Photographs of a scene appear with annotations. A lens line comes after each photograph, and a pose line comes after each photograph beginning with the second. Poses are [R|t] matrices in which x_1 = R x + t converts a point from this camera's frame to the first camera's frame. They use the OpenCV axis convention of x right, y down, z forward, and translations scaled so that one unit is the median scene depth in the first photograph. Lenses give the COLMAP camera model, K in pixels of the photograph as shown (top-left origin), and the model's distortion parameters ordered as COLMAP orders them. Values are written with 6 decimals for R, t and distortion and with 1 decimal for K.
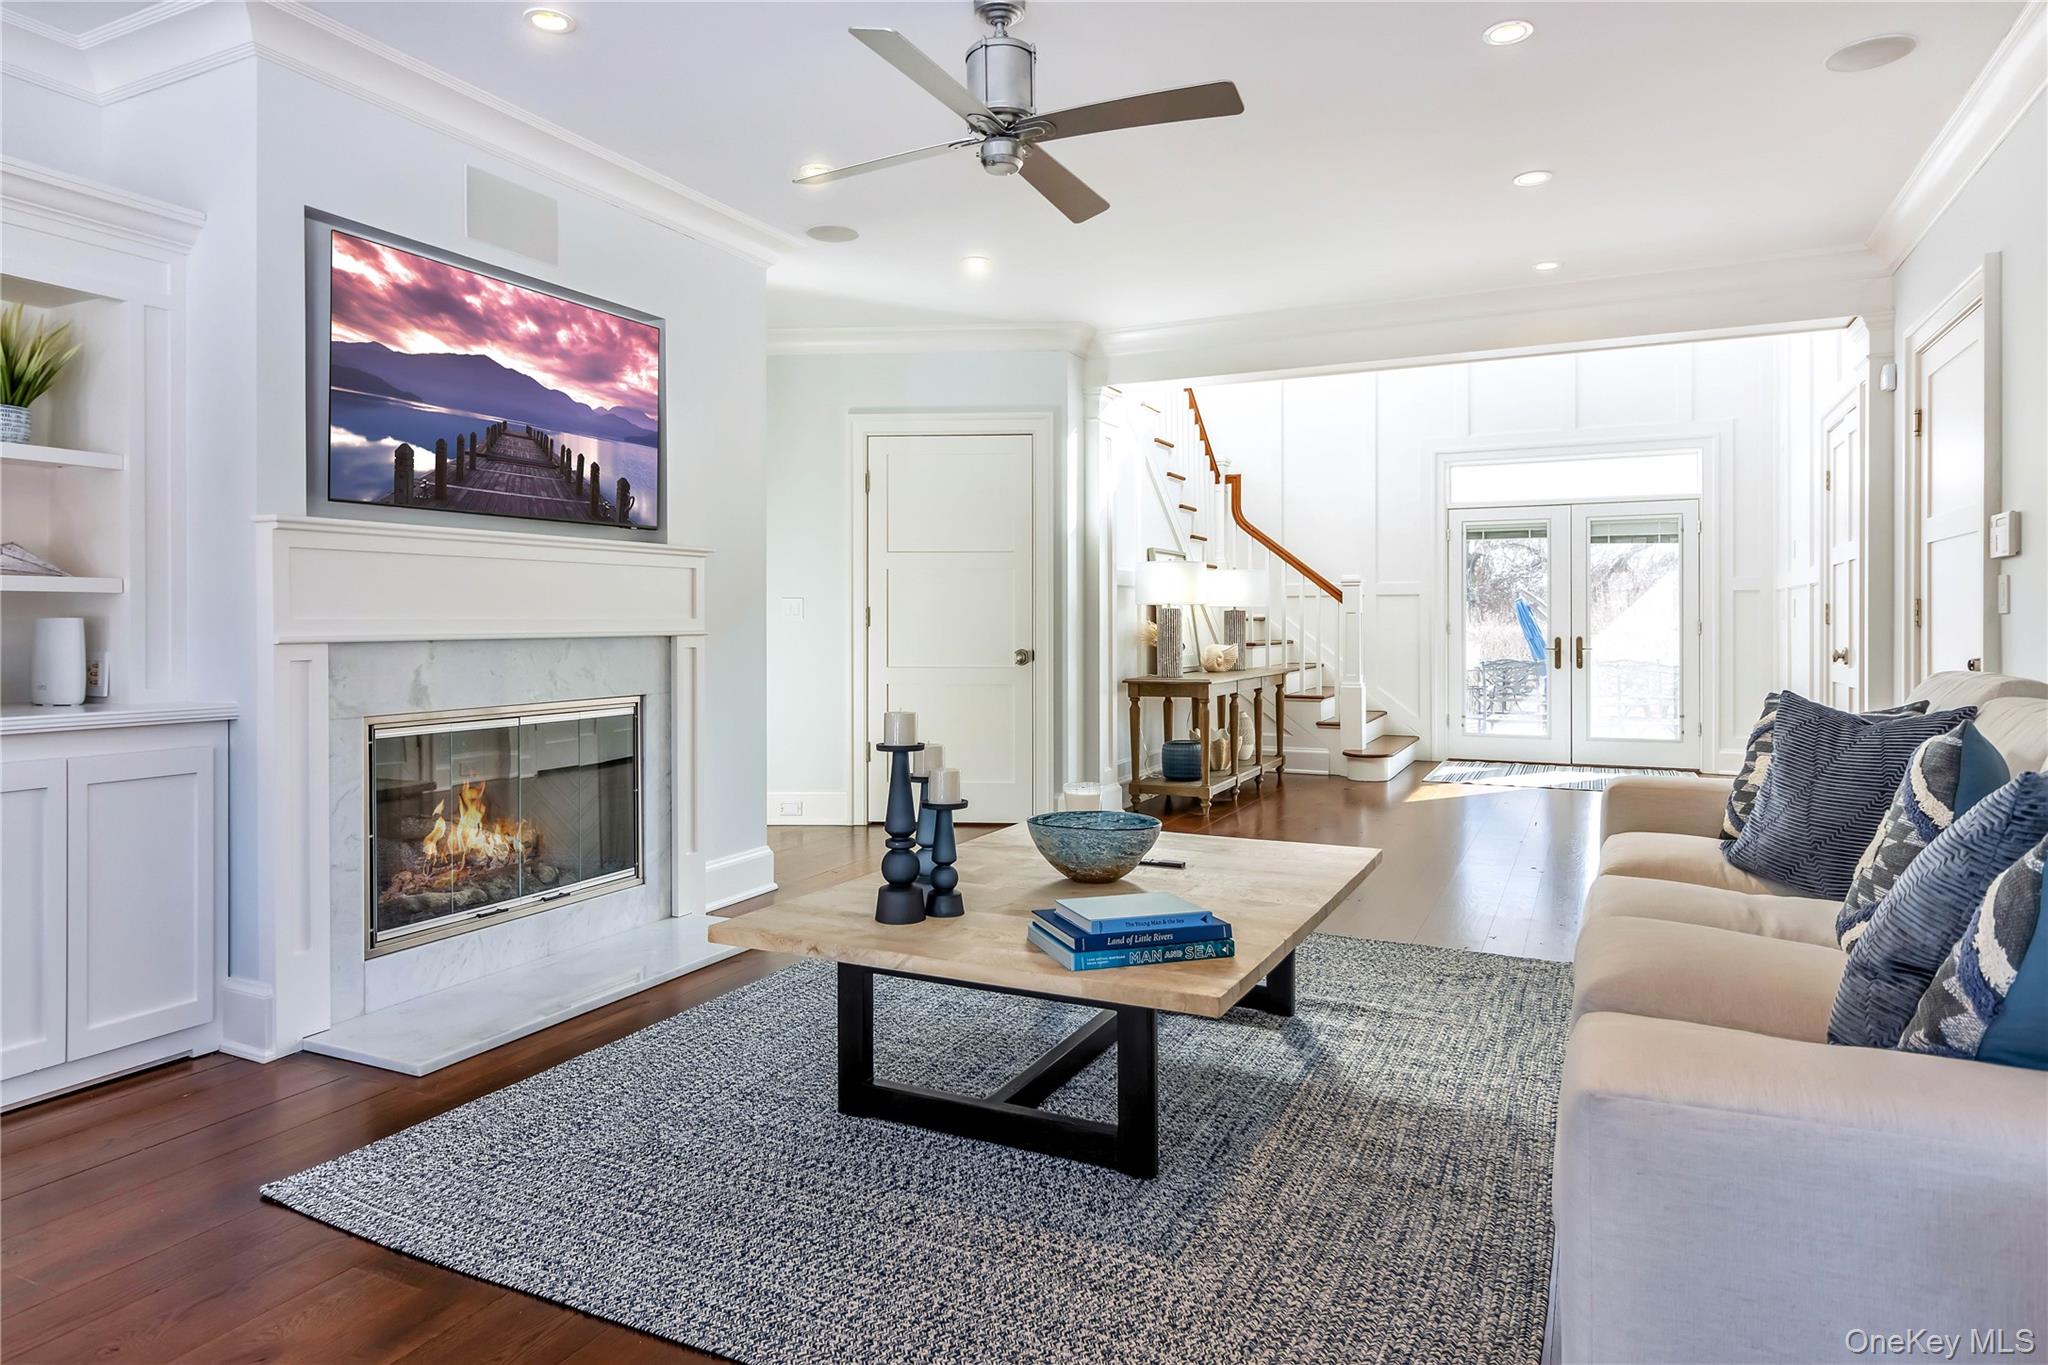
lens RADIAL K [[1226.8, 0, 1021.4], [0, 1226.8, 622.3], [0, 0, 1]] dist [-0.003058, -0.000987]
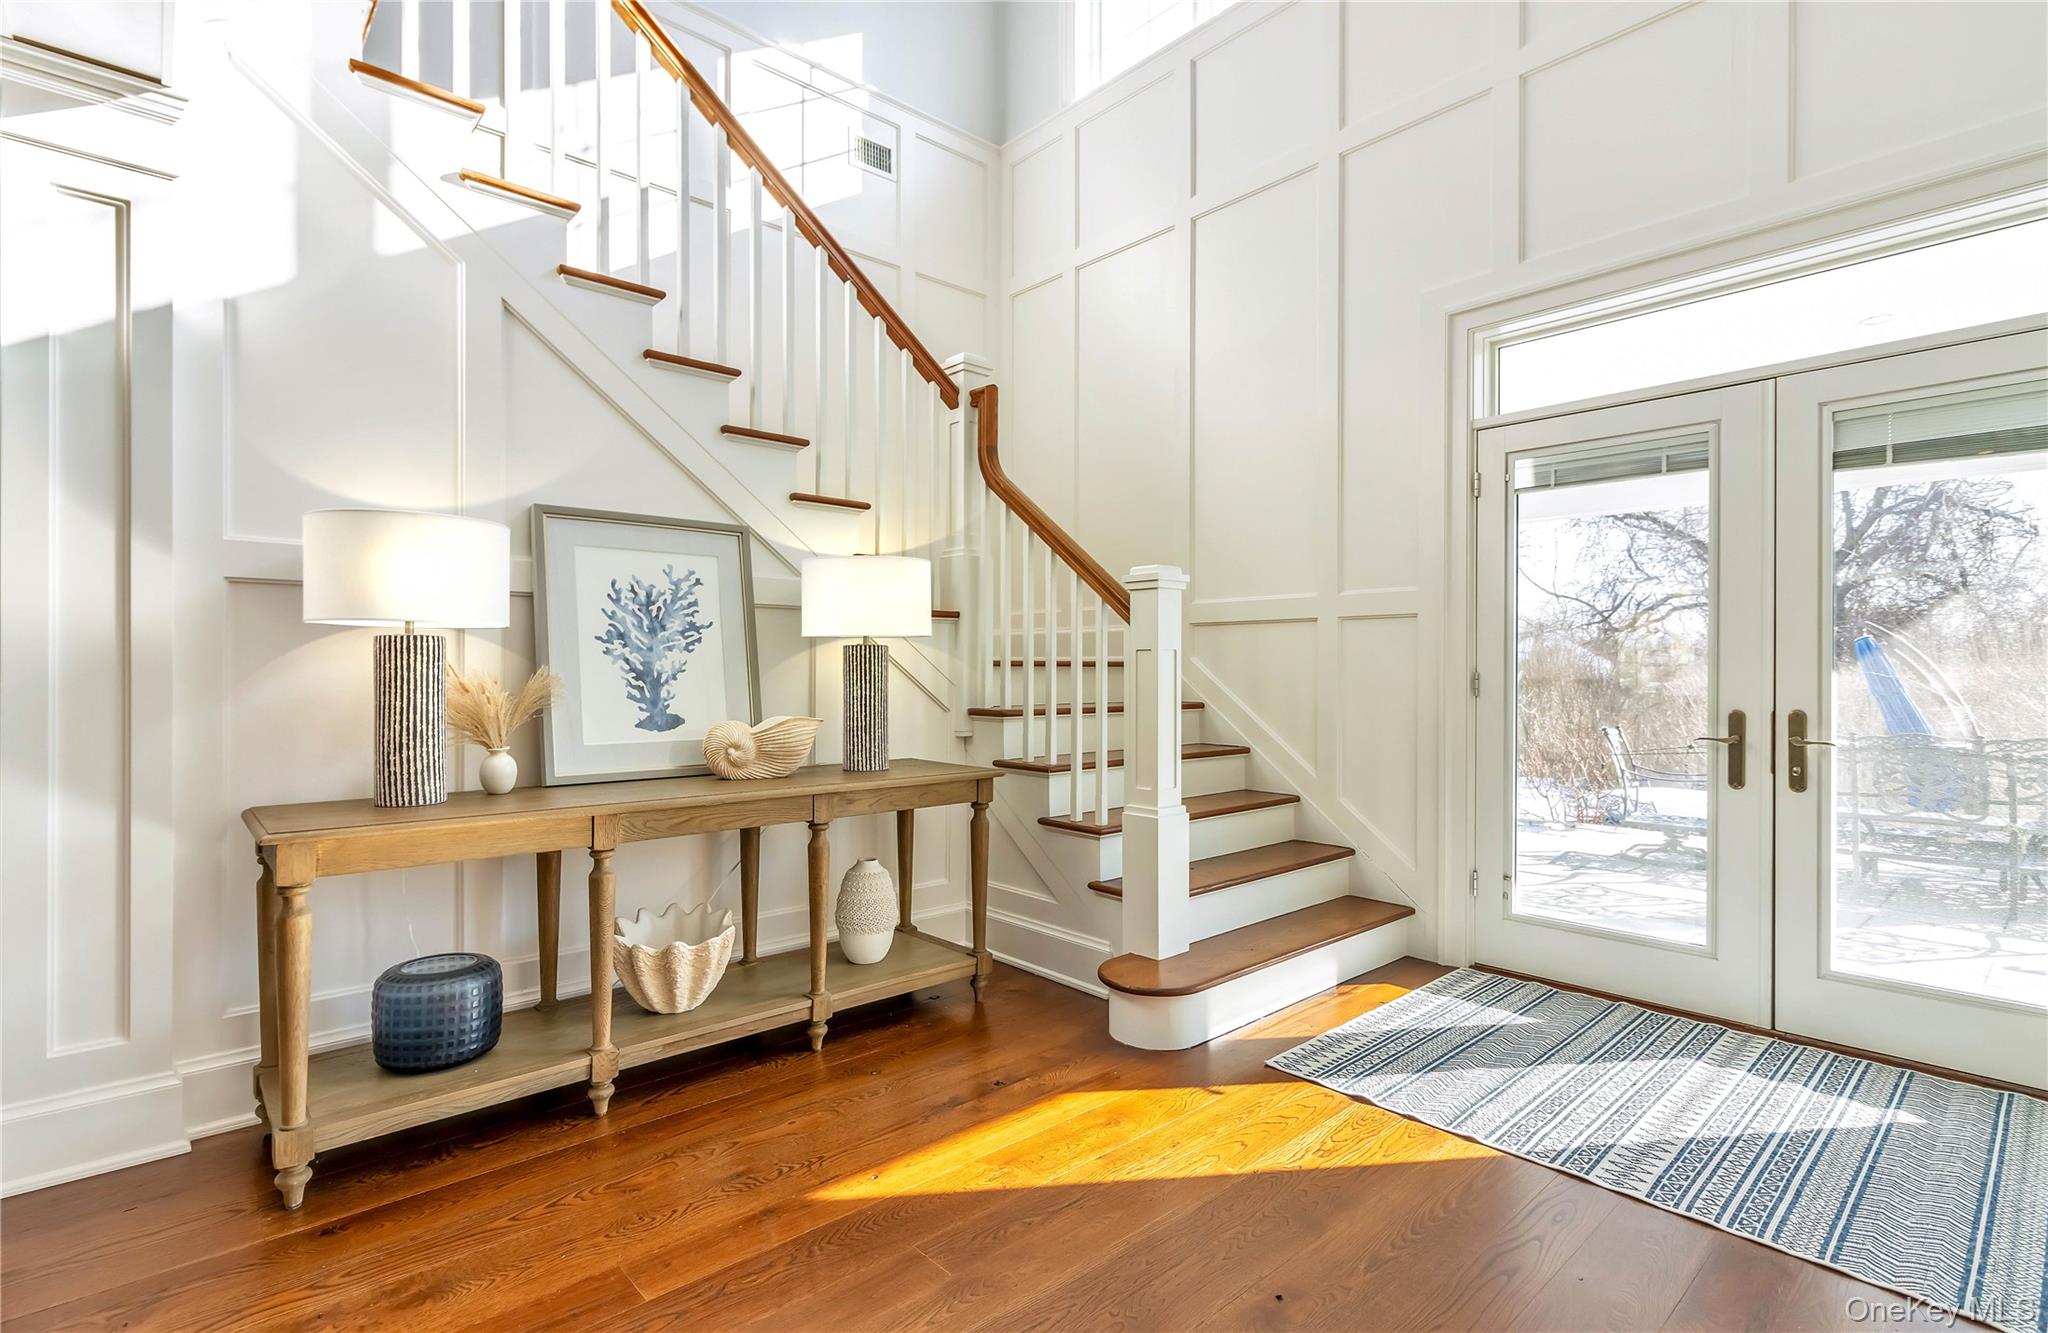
lens RADIAL K [[965.0, 0, 1020.5], [0, 965.0, 676.5], [0, 0, 1]] dist [0.000550, 0.000101]
pose [[0.926825, 0.006904, -0.375429, 0.336542], [-0.005484, 0.999973, 0.004849, 0.000415], [0.375452, -0.002435, 0.926839, 0.612016]]
